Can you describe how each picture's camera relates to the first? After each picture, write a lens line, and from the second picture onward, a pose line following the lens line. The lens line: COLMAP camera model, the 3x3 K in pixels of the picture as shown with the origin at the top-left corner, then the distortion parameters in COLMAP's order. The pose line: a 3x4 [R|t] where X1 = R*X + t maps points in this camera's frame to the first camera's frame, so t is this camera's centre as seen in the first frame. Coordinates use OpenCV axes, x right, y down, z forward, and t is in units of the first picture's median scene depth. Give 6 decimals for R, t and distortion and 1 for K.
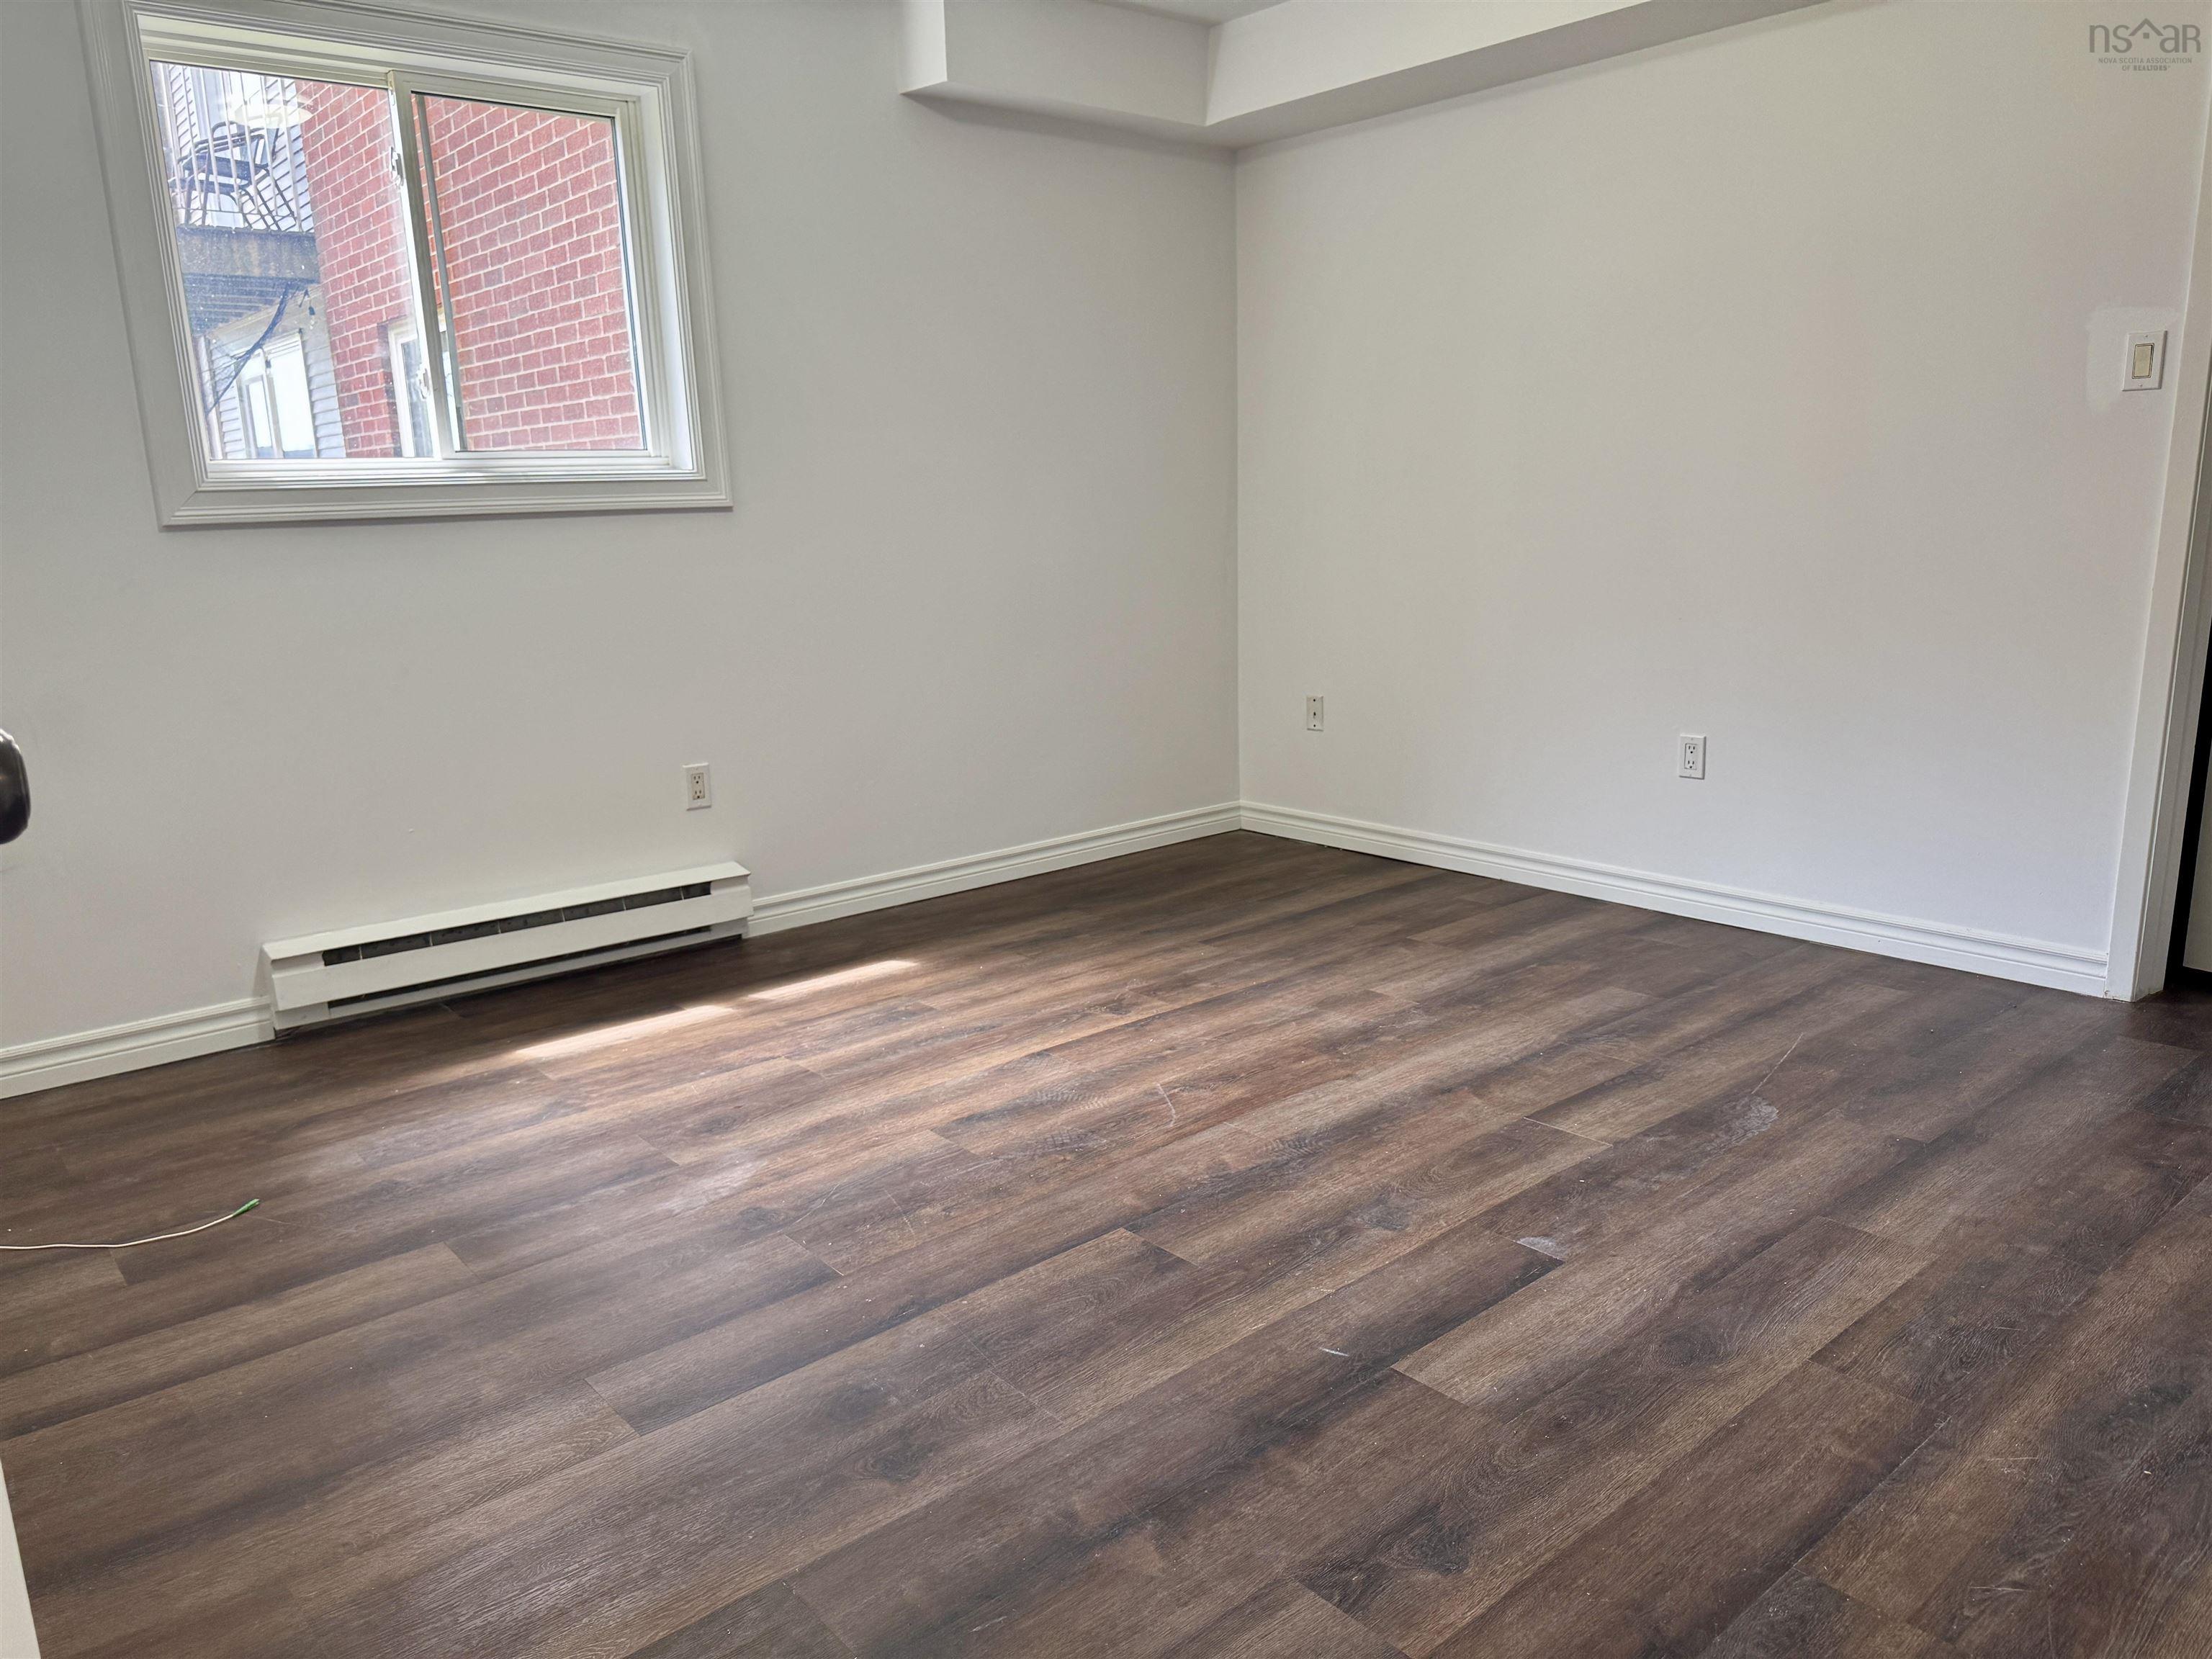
lens RADIAL K [[1564.6, 0, 1112.4], [0, 1564.6, 860.2], [0, 0, 1]] dist [0.089898, -0.117302]
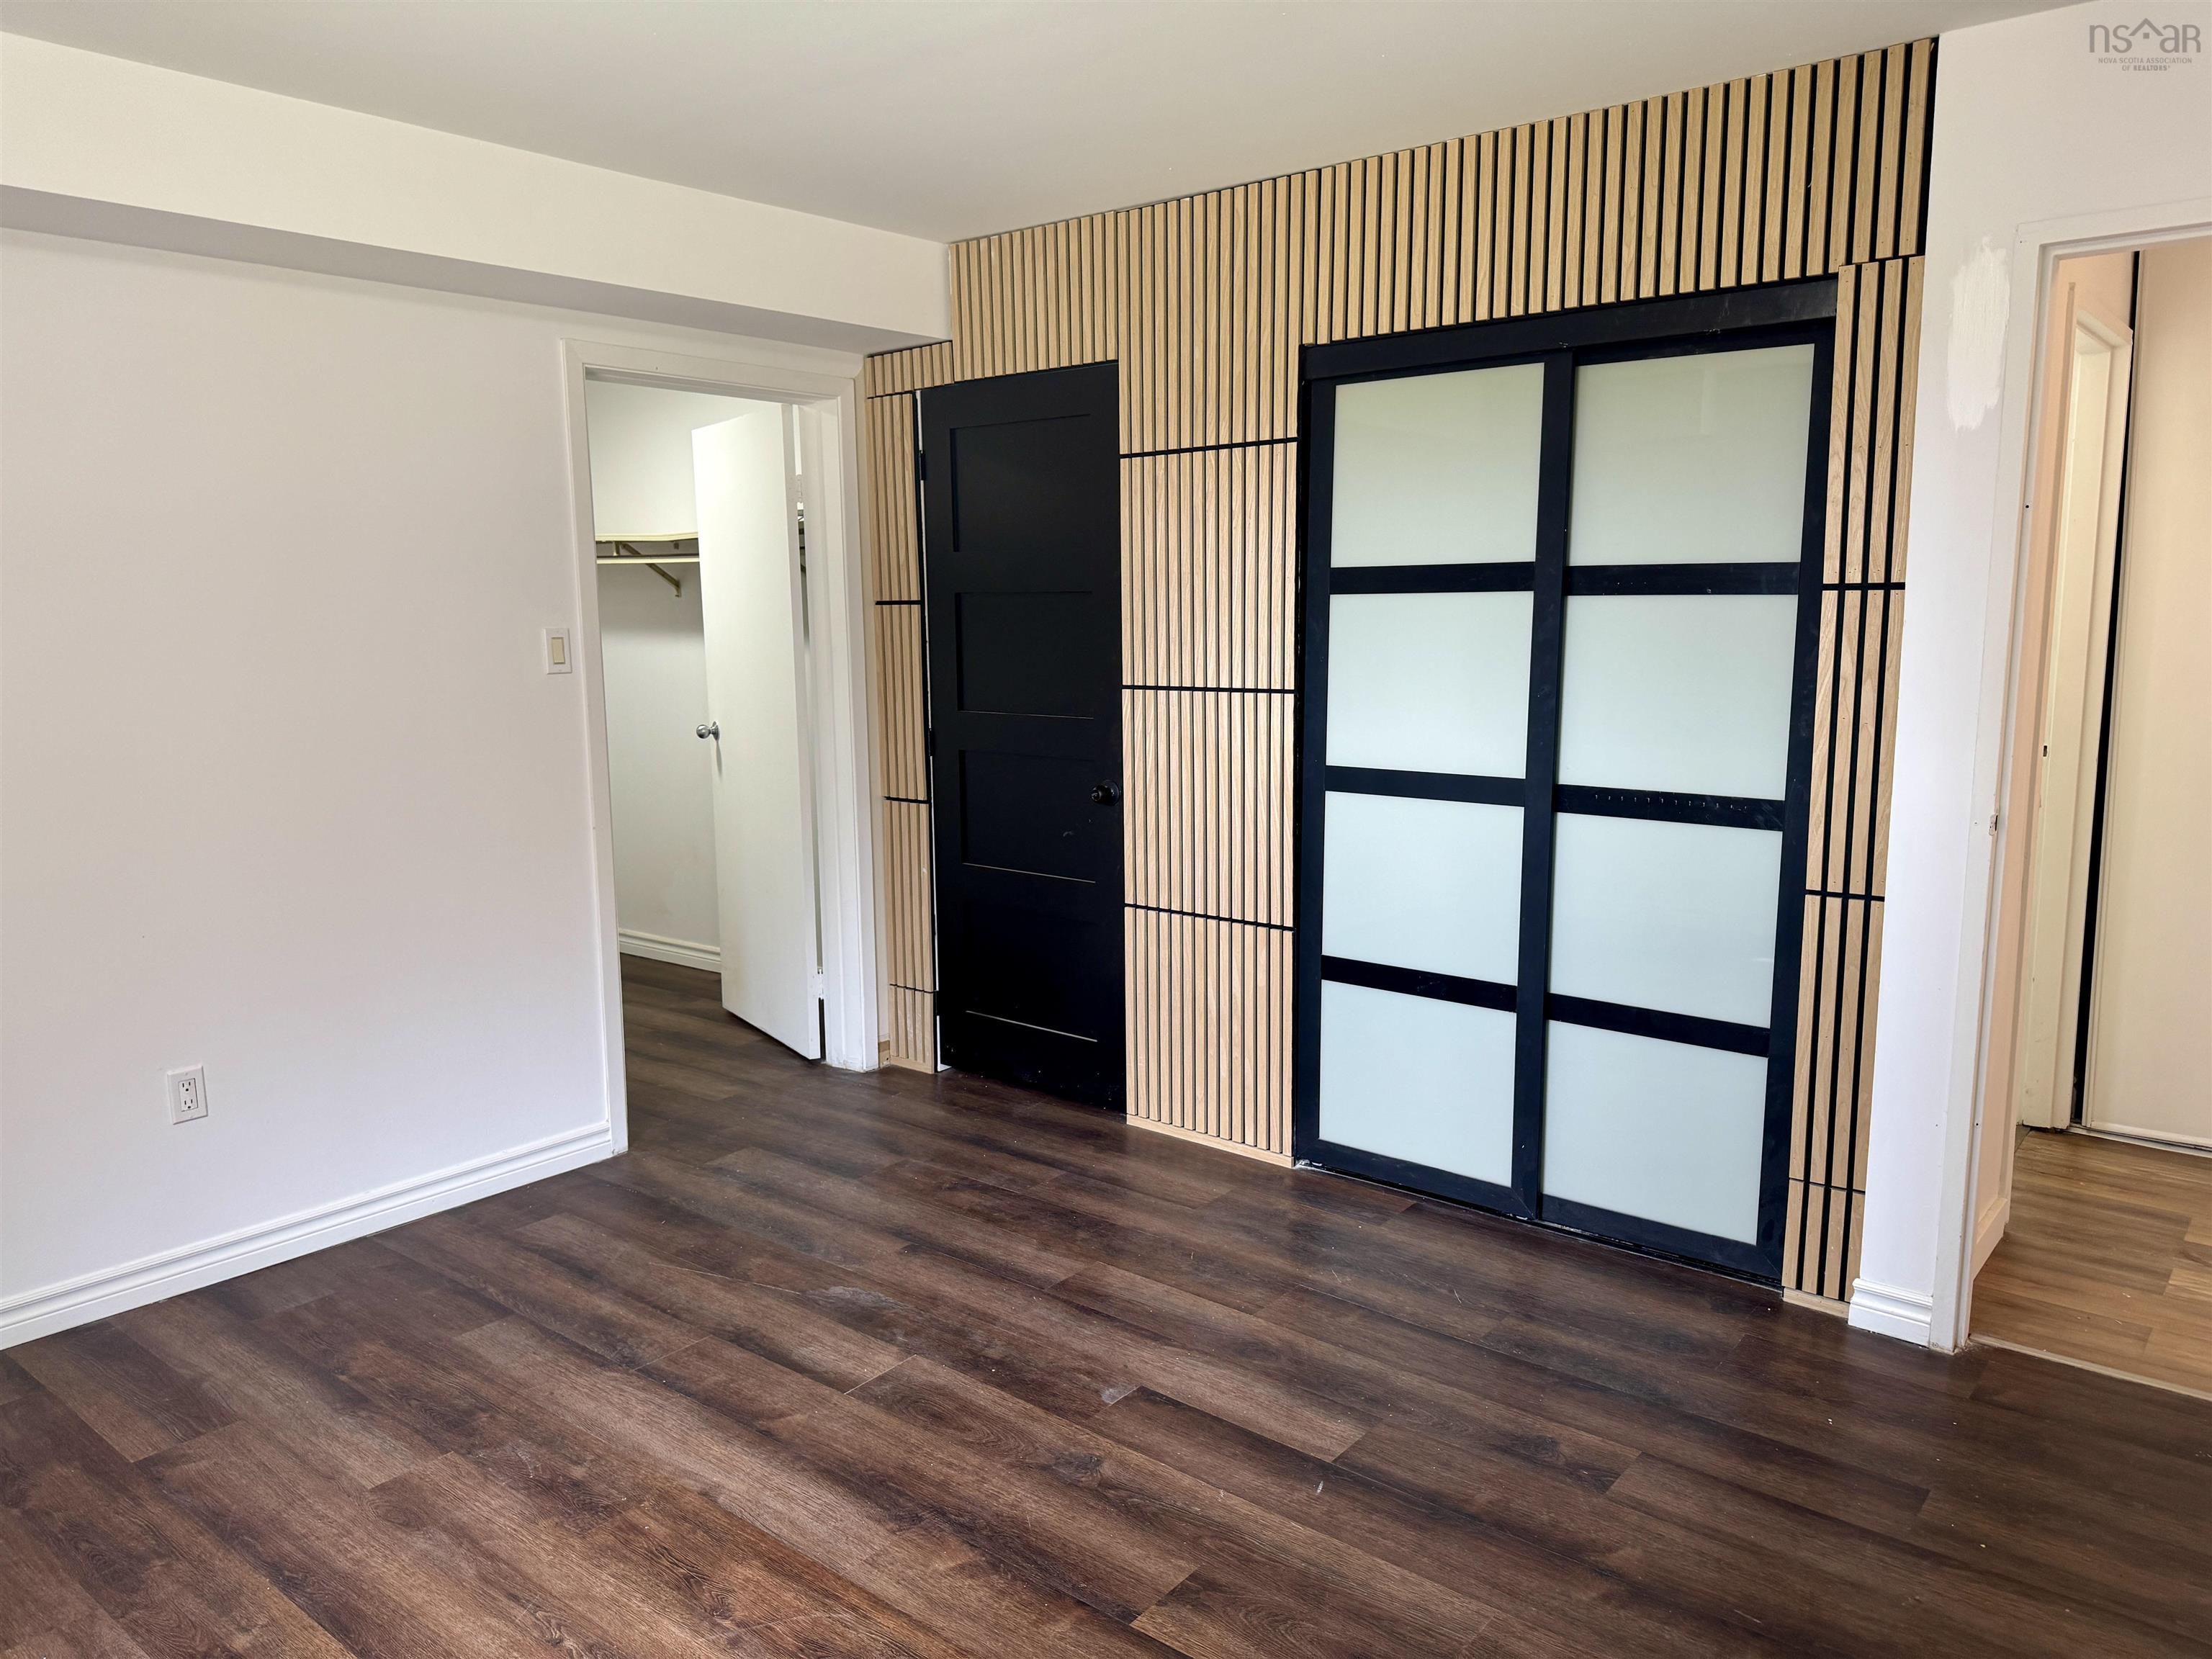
lens RADIAL K [[1564.6, 0, 1112.4], [0, 1564.6, 860.2], [0, 0, 1]] dist [0.089898, -0.117302]
pose [[-0.178250, -0.131507, 0.975158, -0.638929], [0.237315, 0.956029, 0.172306, -0.266378], [-0.954939, 0.262133, -0.139204, 0.798849]]
